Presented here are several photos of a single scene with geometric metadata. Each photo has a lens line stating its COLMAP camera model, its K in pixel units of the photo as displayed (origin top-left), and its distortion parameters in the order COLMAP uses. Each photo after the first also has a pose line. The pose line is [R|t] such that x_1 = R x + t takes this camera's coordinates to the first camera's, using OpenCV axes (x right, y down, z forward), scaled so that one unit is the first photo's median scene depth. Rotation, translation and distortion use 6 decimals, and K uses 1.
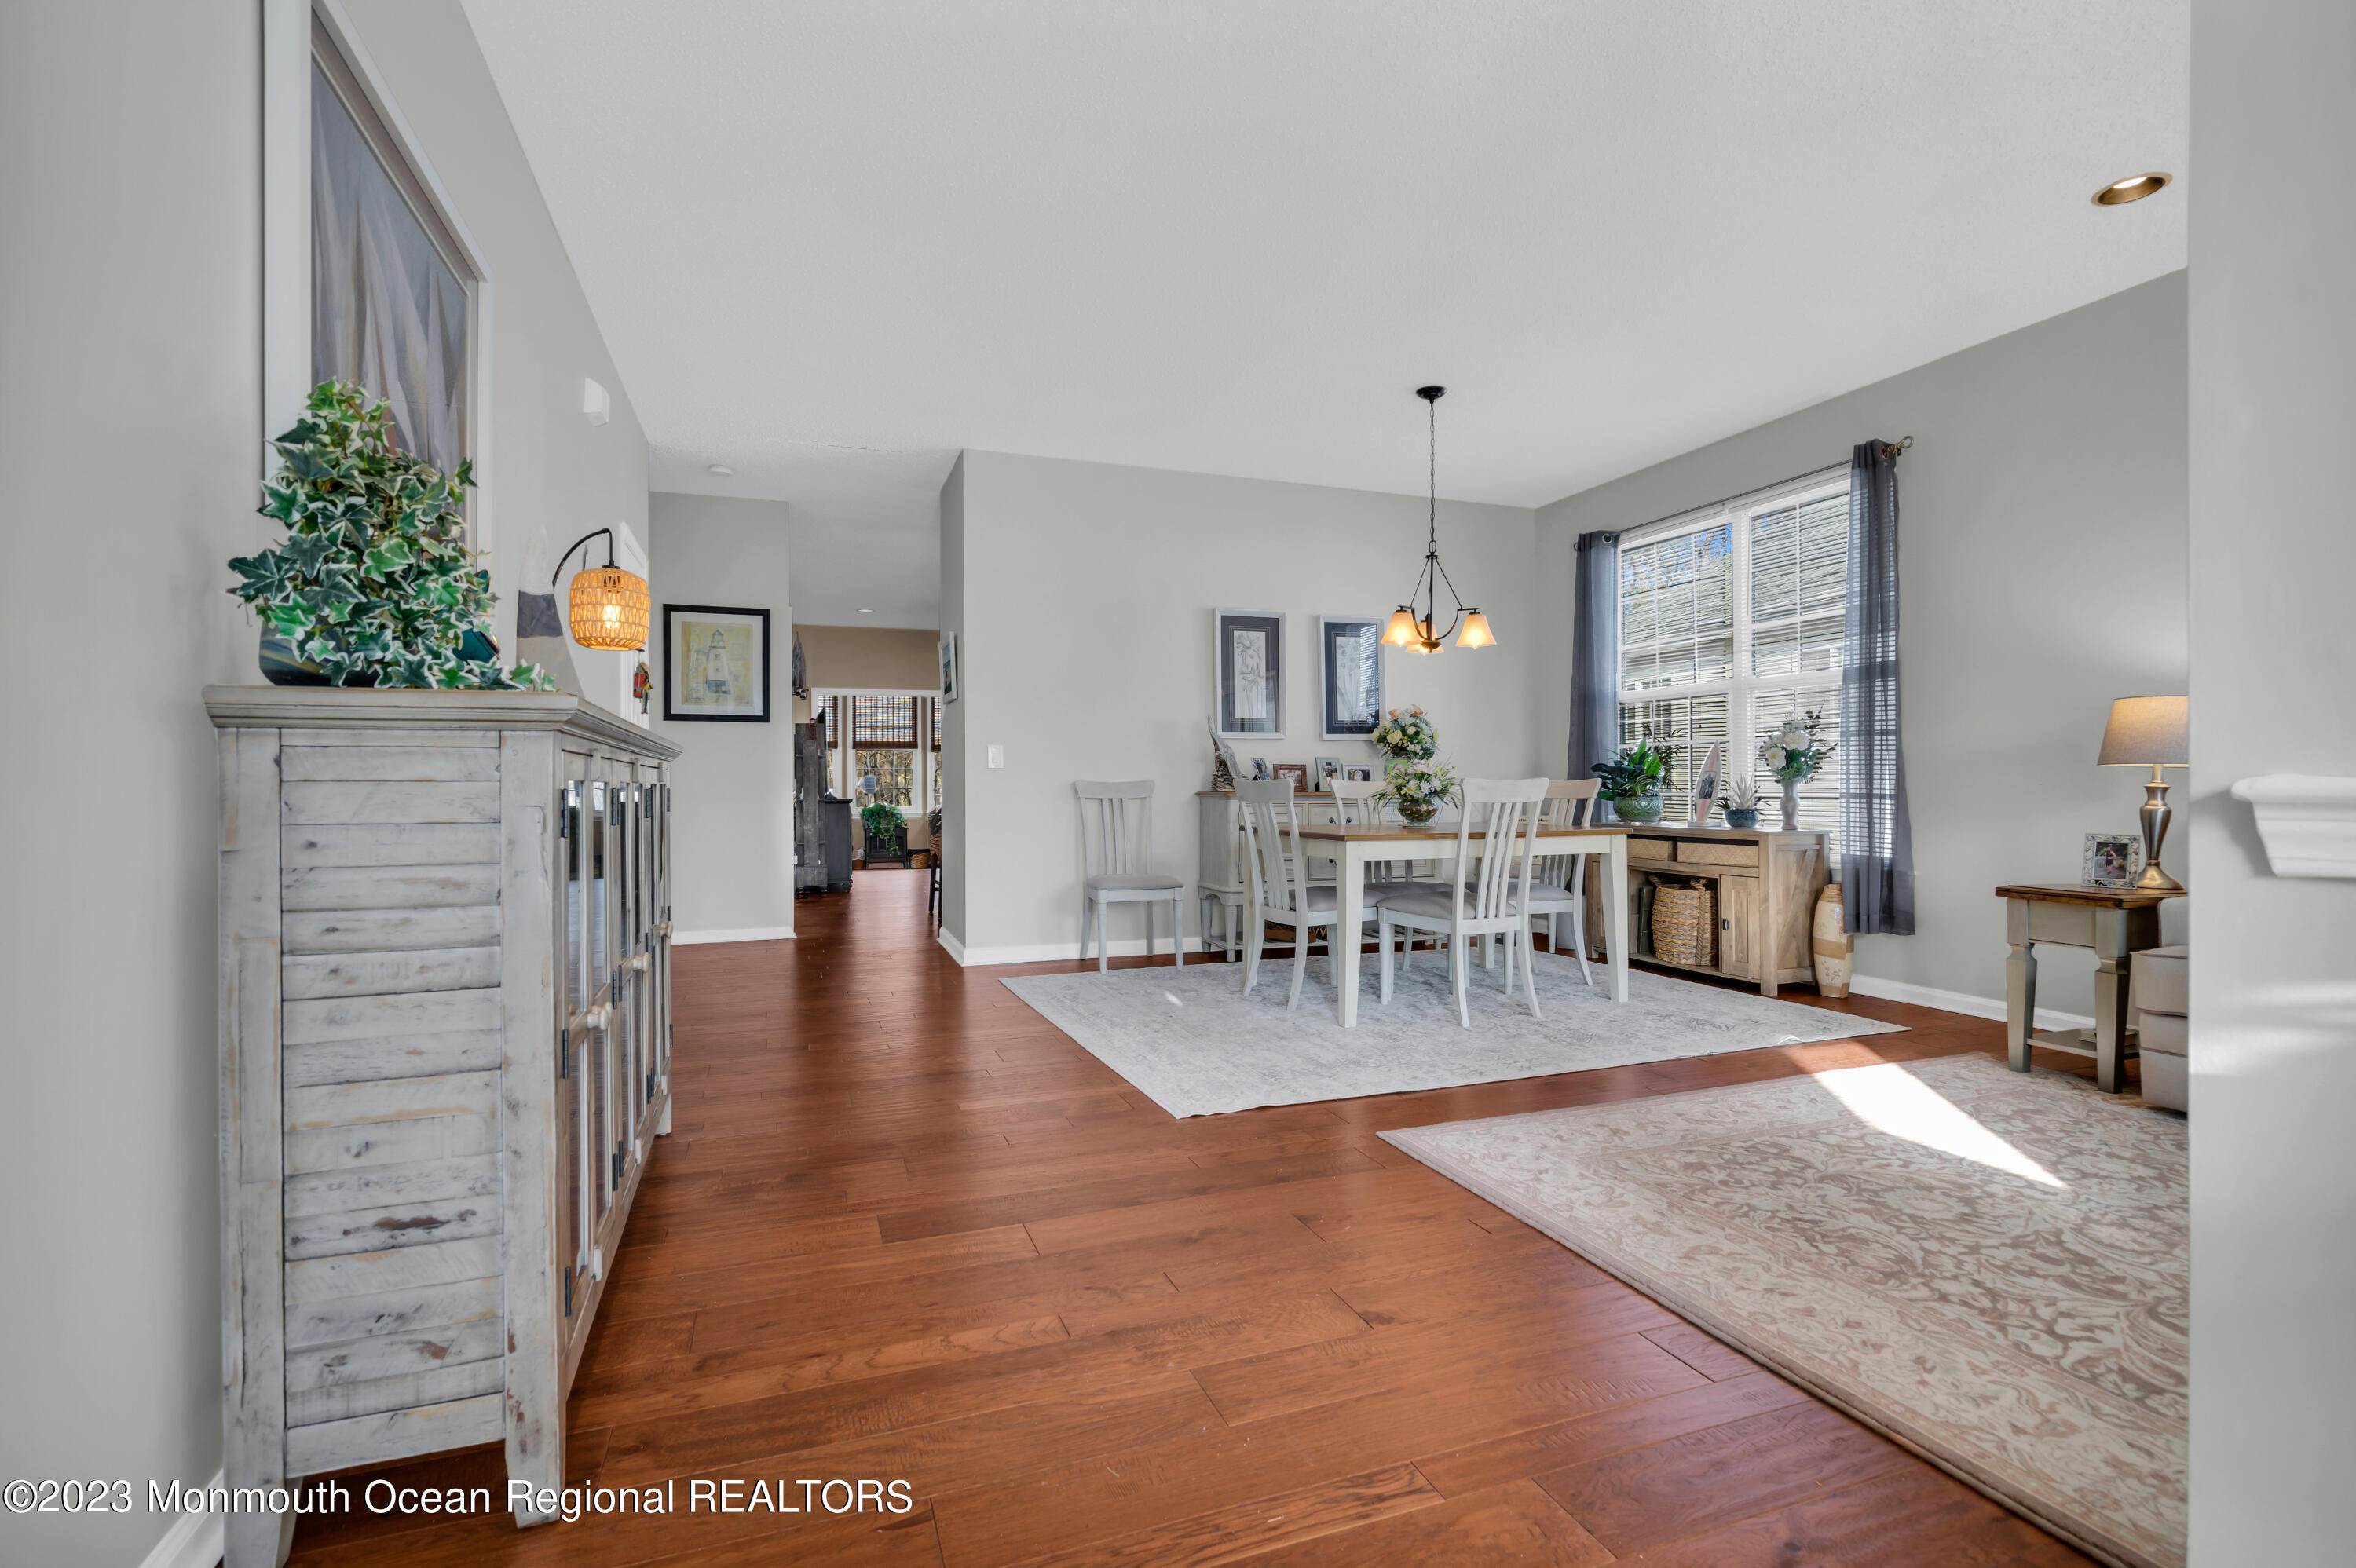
lens RADIAL K [[1073.6, 0, 1171.0], [0, 1073.6, 780.3], [0, 0, 1]] dist [-0.002914, 0.001284]
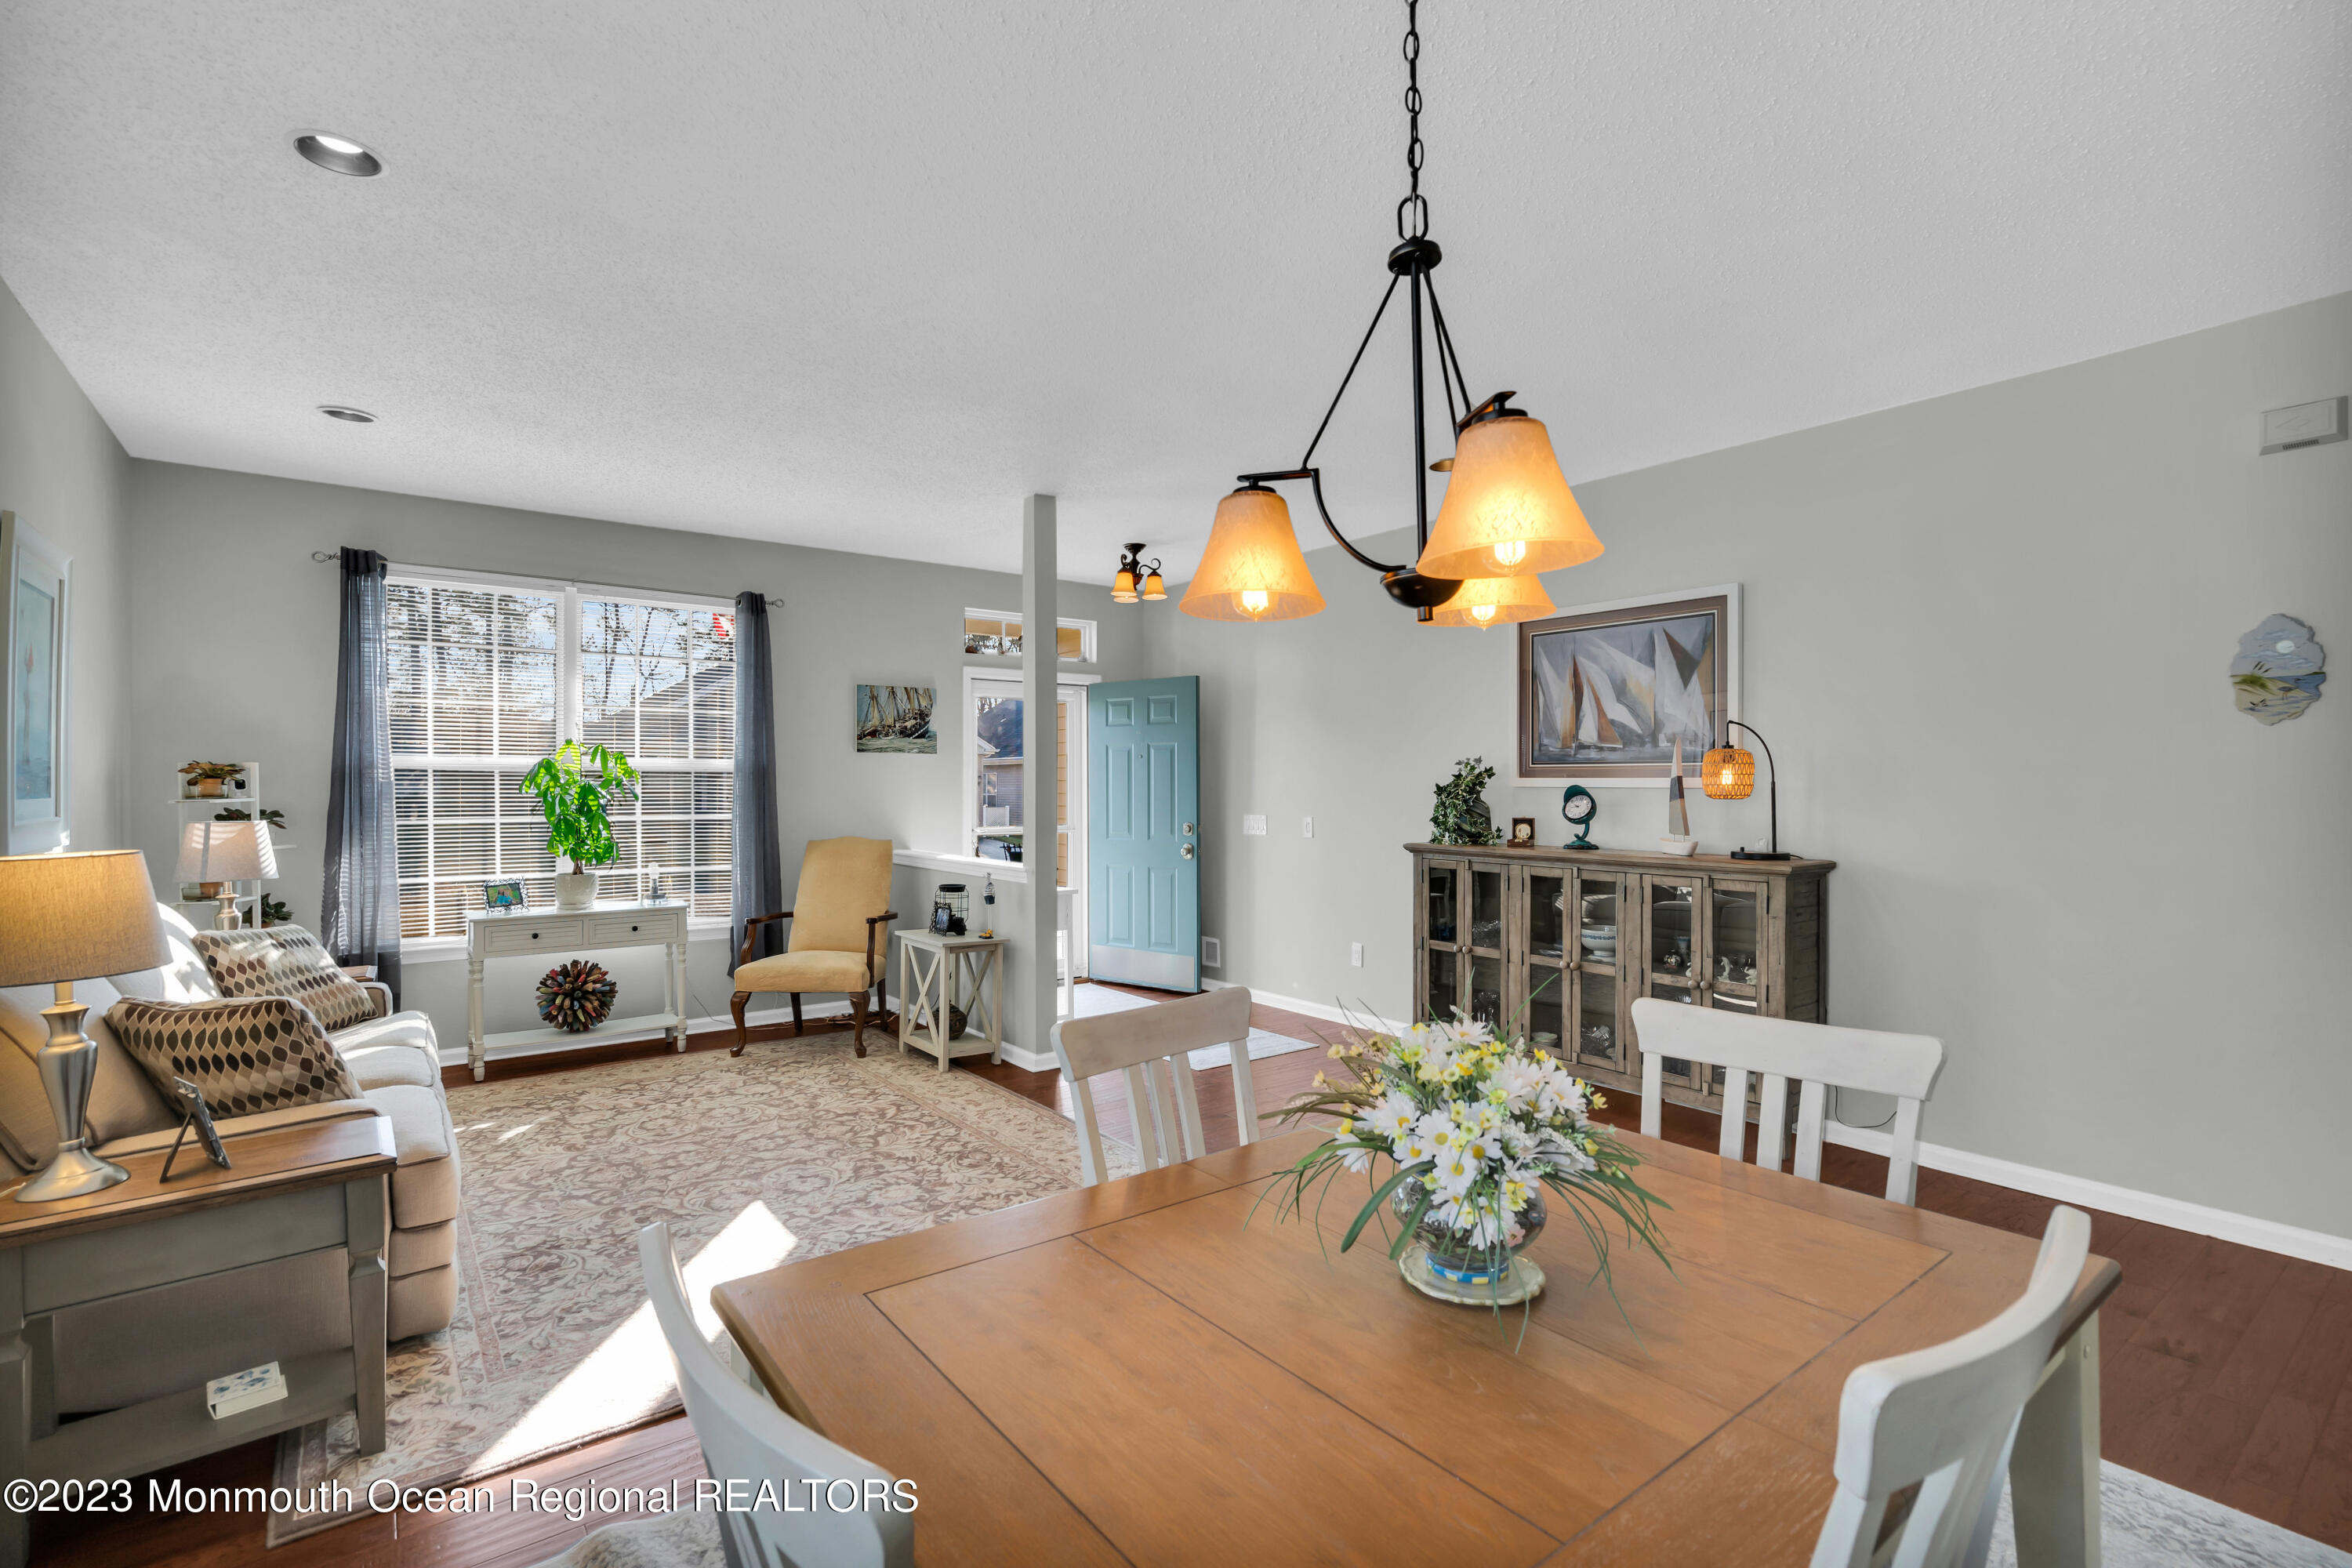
lens RADIAL K [[1071.9, 0, 1178.1], [0, 1071.9, 792.1], [0, 0, 1]] dist [-0.002914, 0.001284]
pose [[-0.954368, 0.006408, -0.298564, 0.743313], [0.005417, 0.999977, 0.004146, -0.155264], [0.298584, 0.002340, -0.954381, 2.435139]]
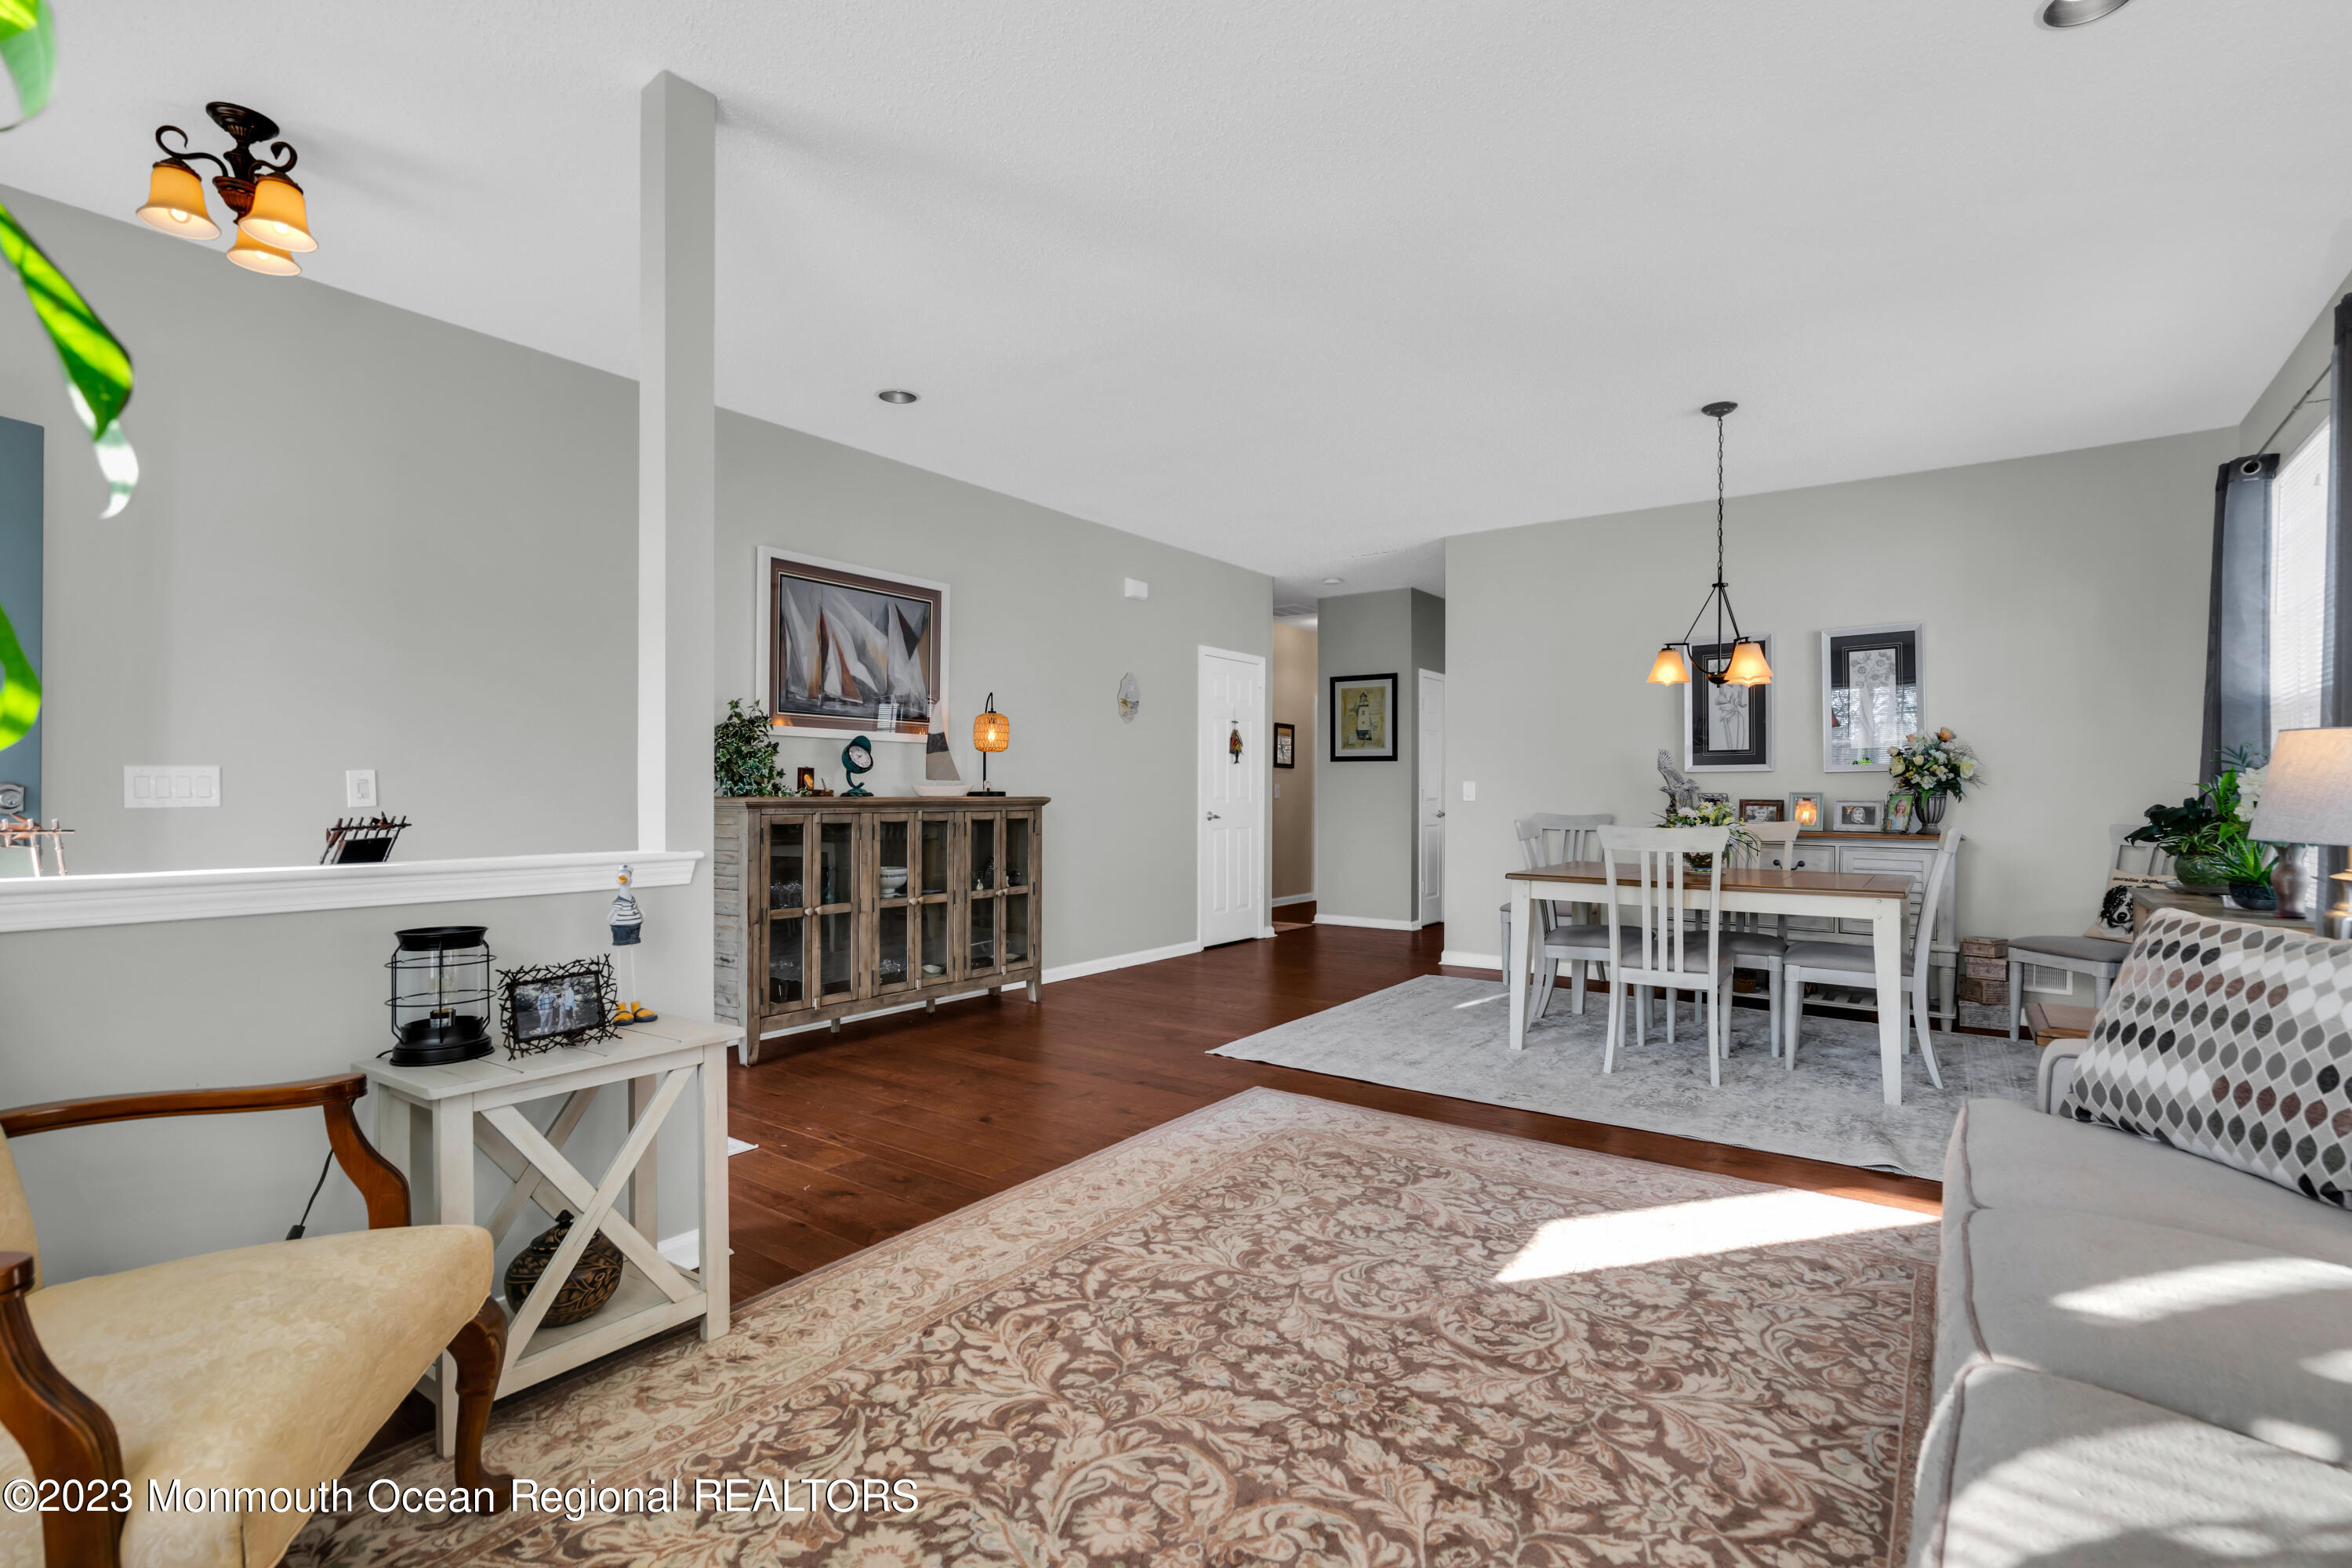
lens RADIAL K [[1071.9, 0, 1175.4], [0, 1071.9, 774.3], [0, 0, 1]] dist [-0.002914, 0.001284]
pose [[0.554710, -0.007491, -0.832010, 1.492261], [-0.002844, 0.999937, -0.010899, -0.062260], [0.832039, 0.008413, 0.554654, 0.181219]]
